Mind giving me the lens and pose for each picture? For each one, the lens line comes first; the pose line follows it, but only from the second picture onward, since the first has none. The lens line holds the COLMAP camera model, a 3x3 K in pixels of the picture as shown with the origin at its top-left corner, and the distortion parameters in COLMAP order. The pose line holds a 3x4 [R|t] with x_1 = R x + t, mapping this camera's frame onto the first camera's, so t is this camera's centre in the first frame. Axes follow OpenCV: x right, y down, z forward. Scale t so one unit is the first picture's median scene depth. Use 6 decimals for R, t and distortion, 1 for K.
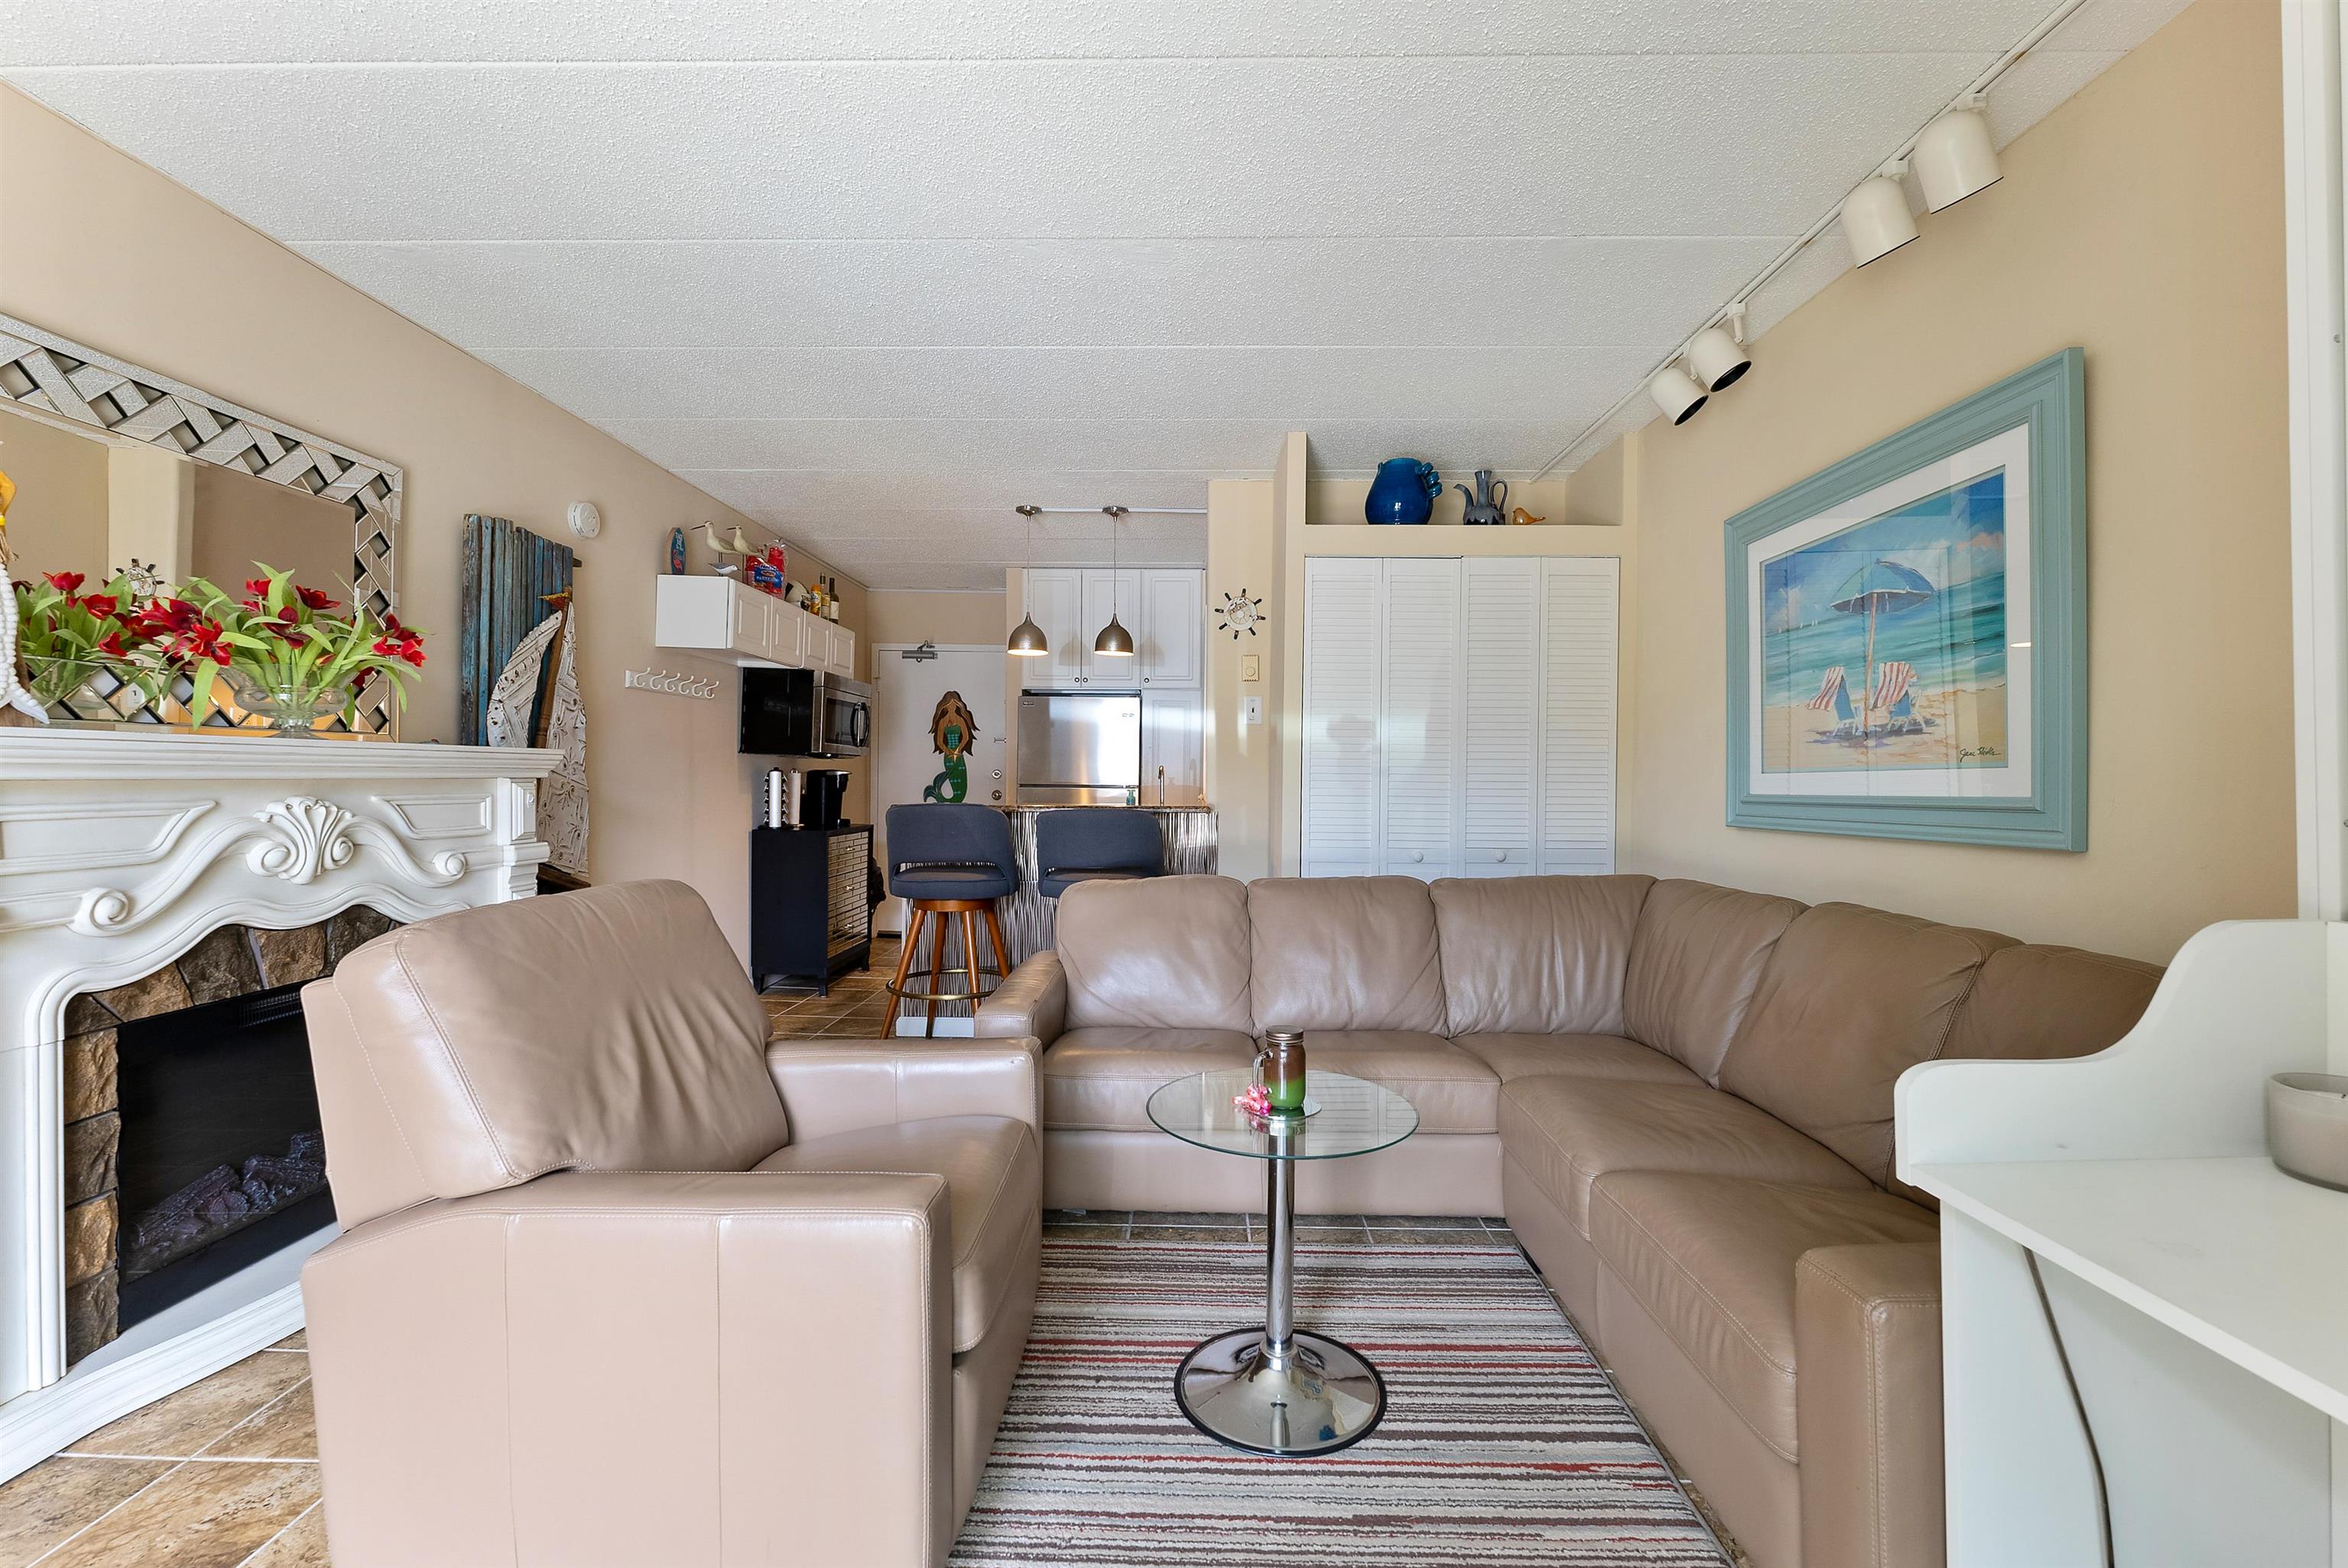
lens RADIAL K [[997.5, 0, 1180.2], [0, 997.5, 774.5], [0, 0, 1]] dist [-0.001039, -0.000146]
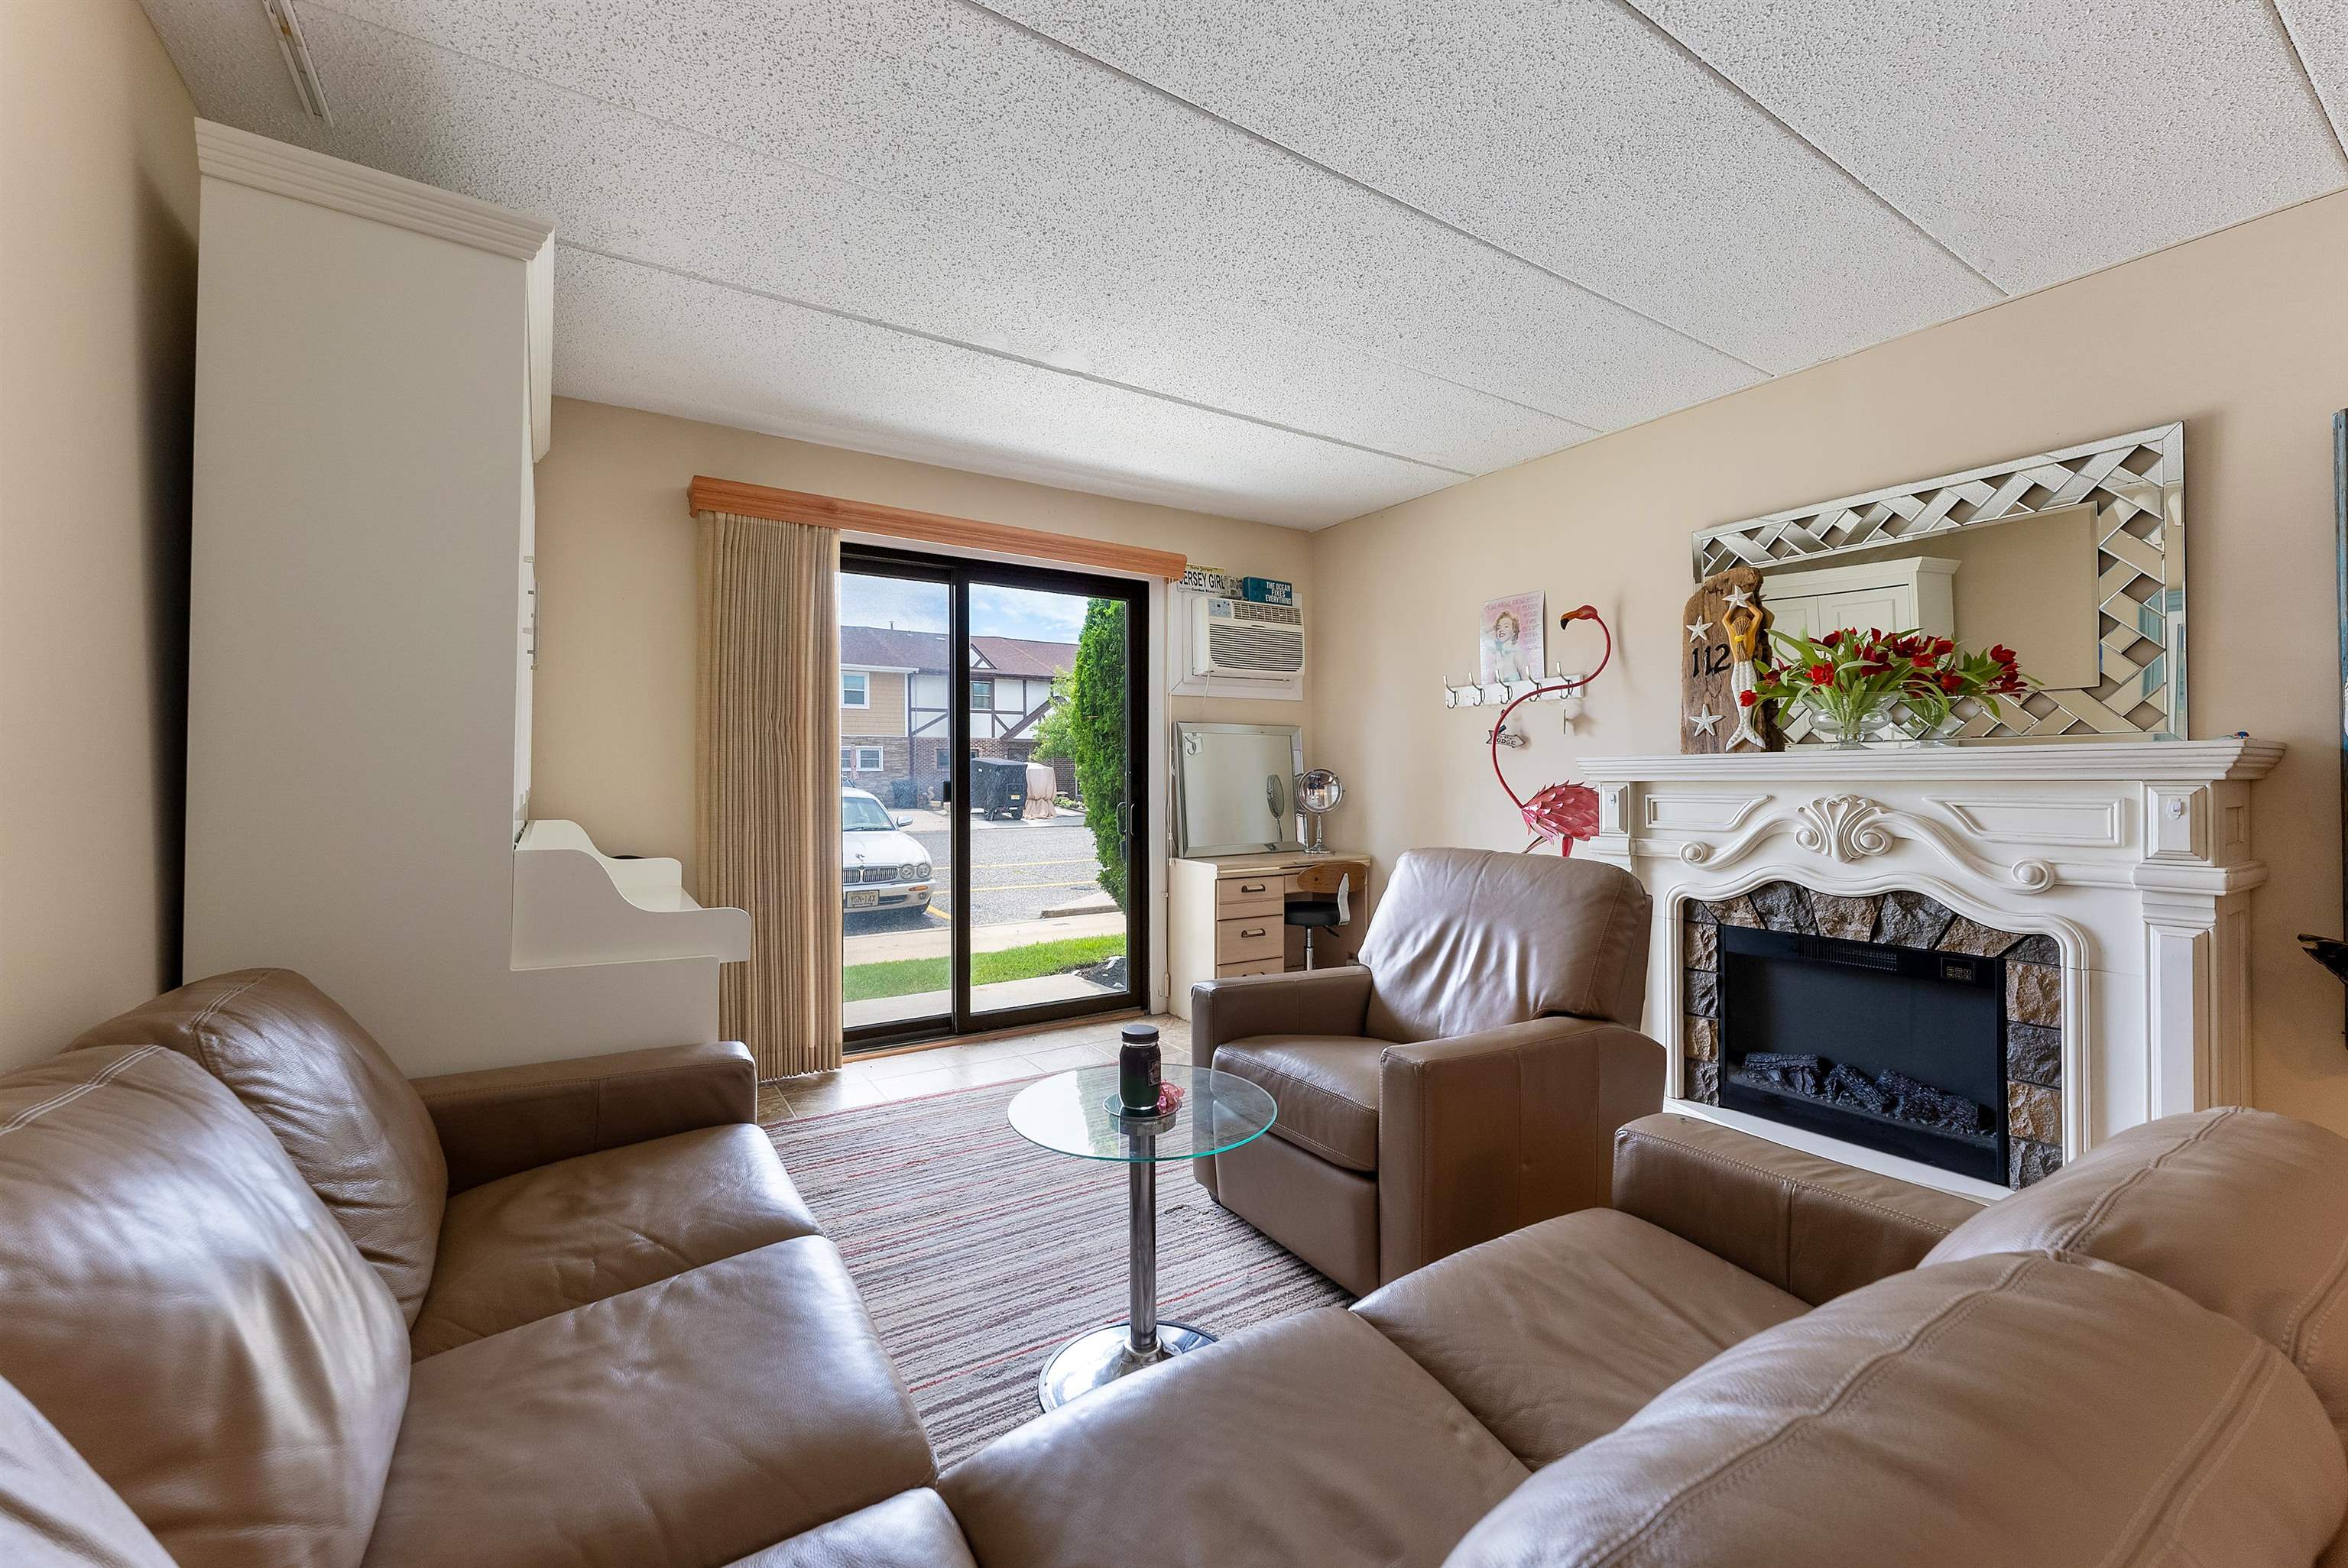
lens RADIAL K [[941.7, 0, 1175.2], [0, 941.7, 776.3], [0, 0, 1]] dist [0.000408, -0.000109]
pose [[-0.834152, -0.003591, -0.551522, 0.381882], [0.000402, 0.999975, -0.007120, 0.004998], [0.551534, -0.006161, -0.834130, 1.155342]]
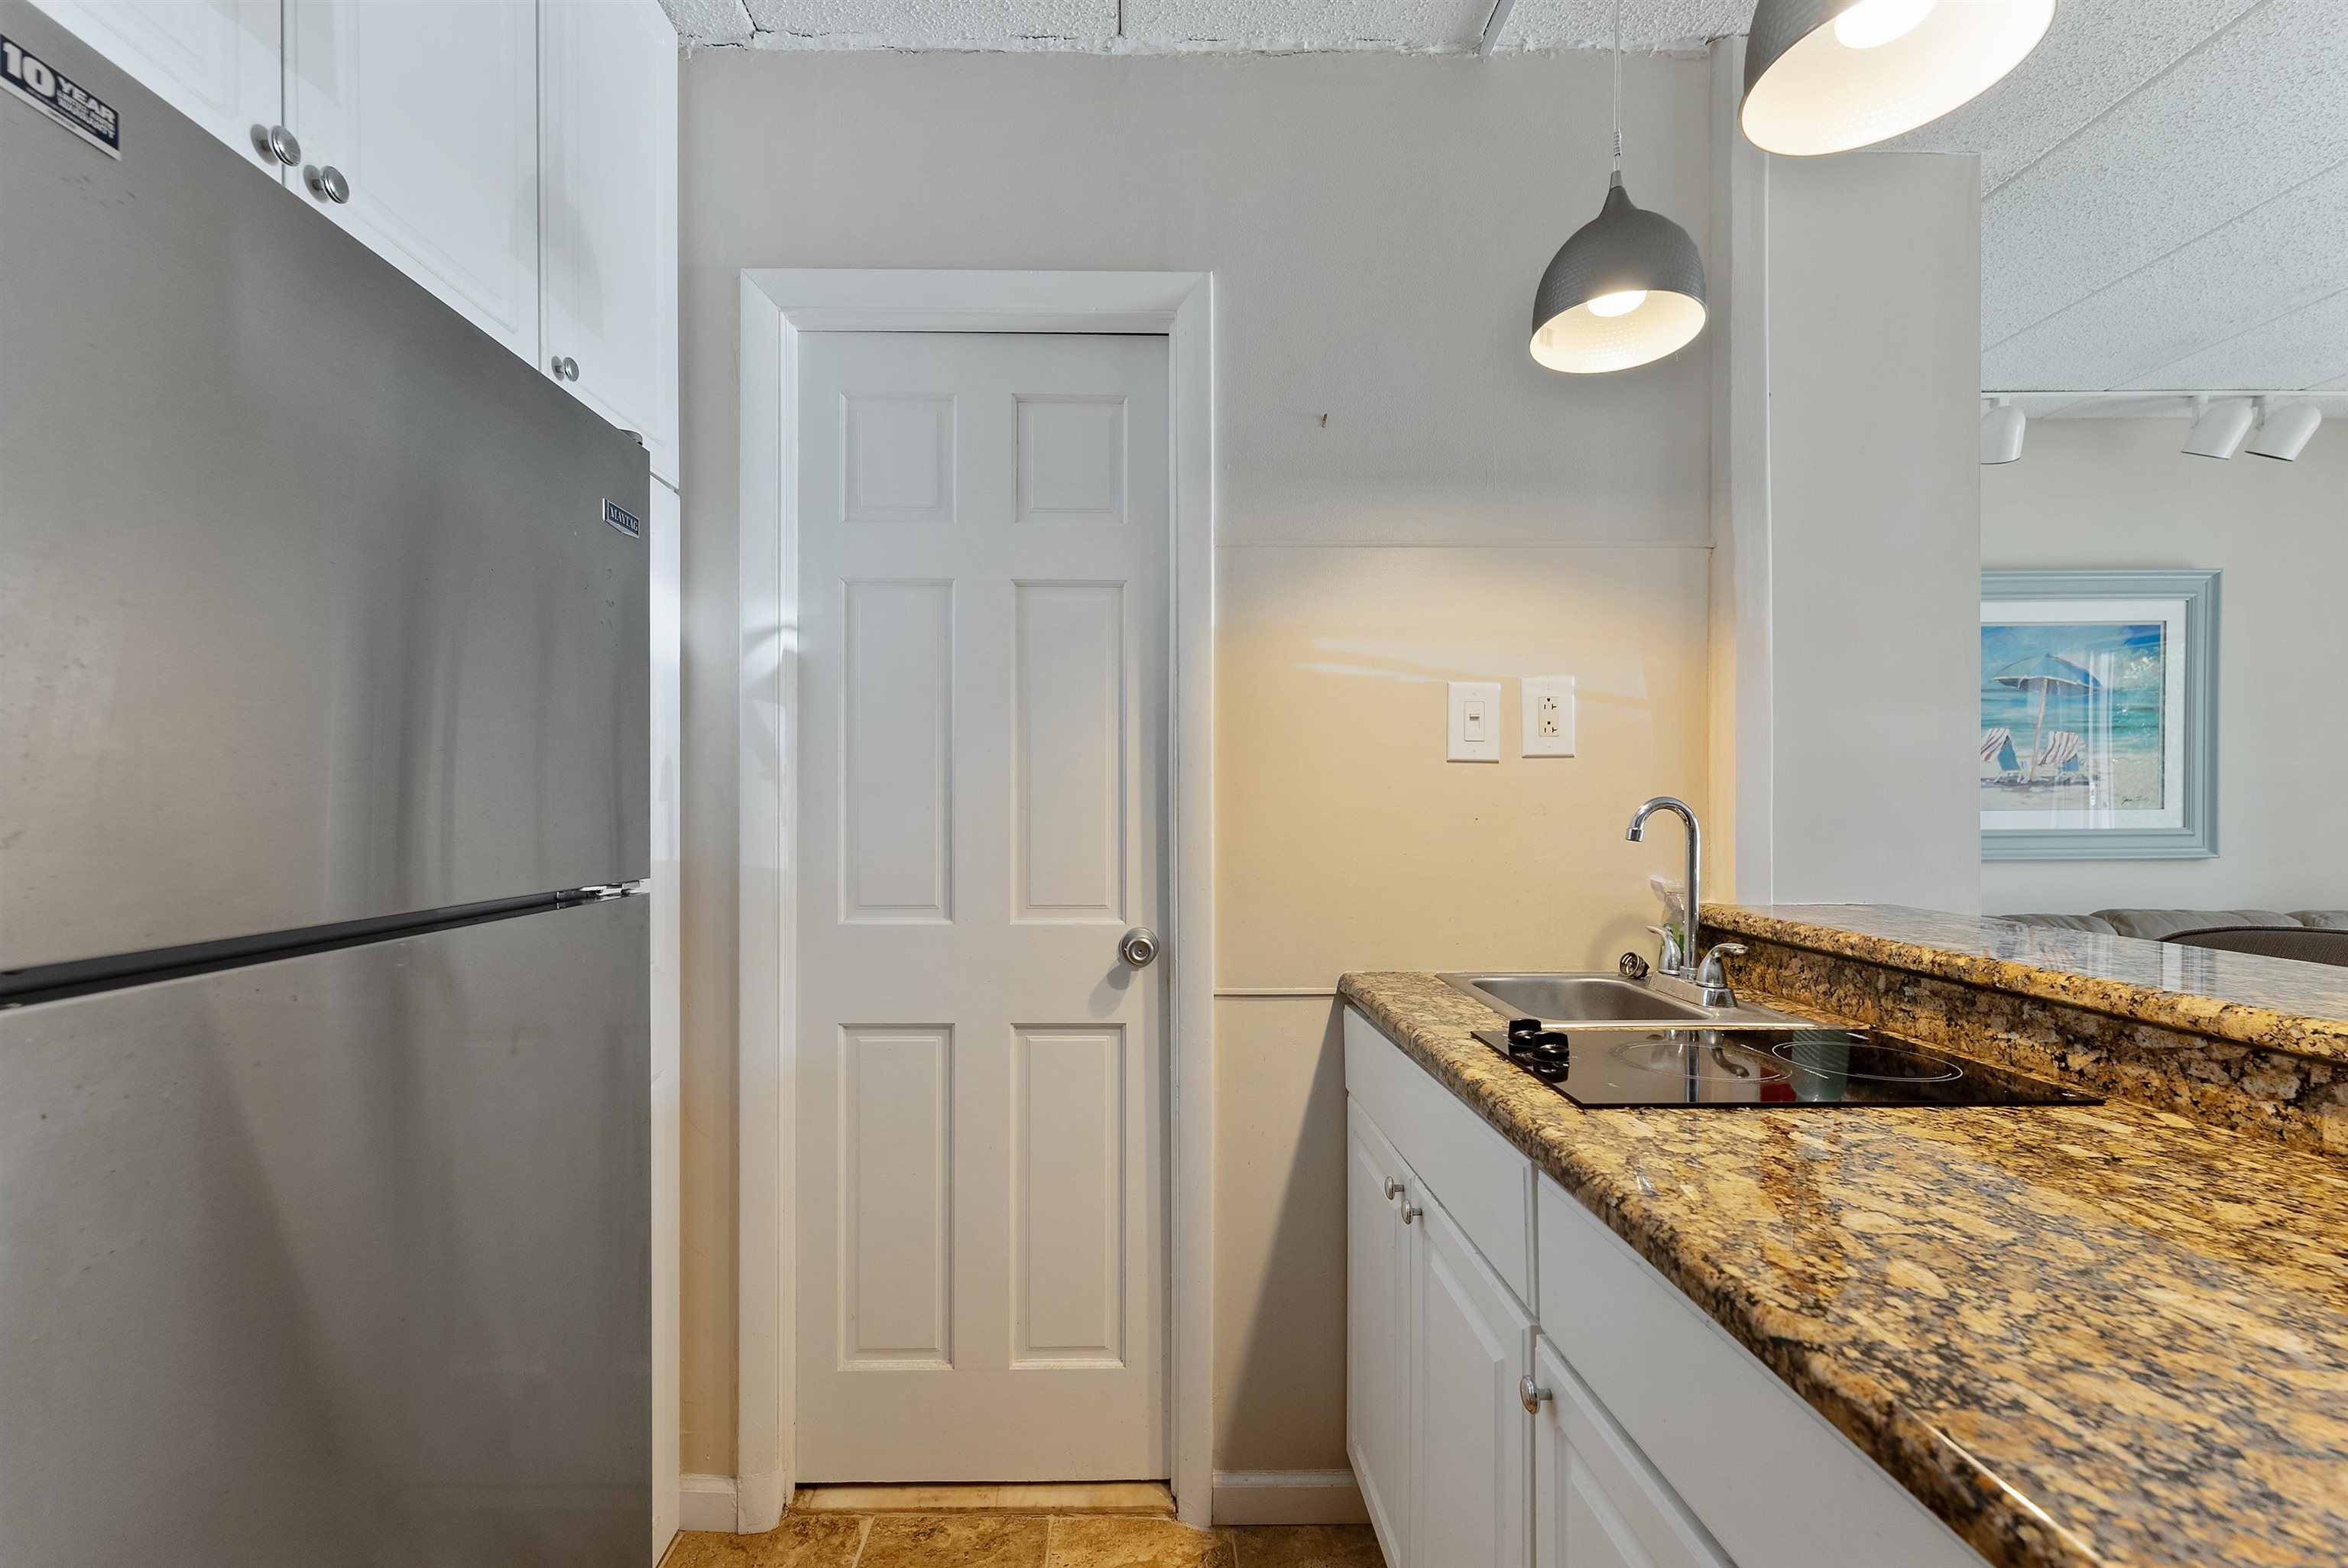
lens RADIAL K [[989.6, 0, 1142.2], [0, 989.6, 812.7], [0, 0, 1]] dist [0.003677, 0.000059]
pose [[-0.023353, -0.016976, 0.999583, -0.515839], [-0.005491, 0.999843, 0.016852, -0.013743], [-0.999712, -0.005095, -0.023443, 1.871871]]
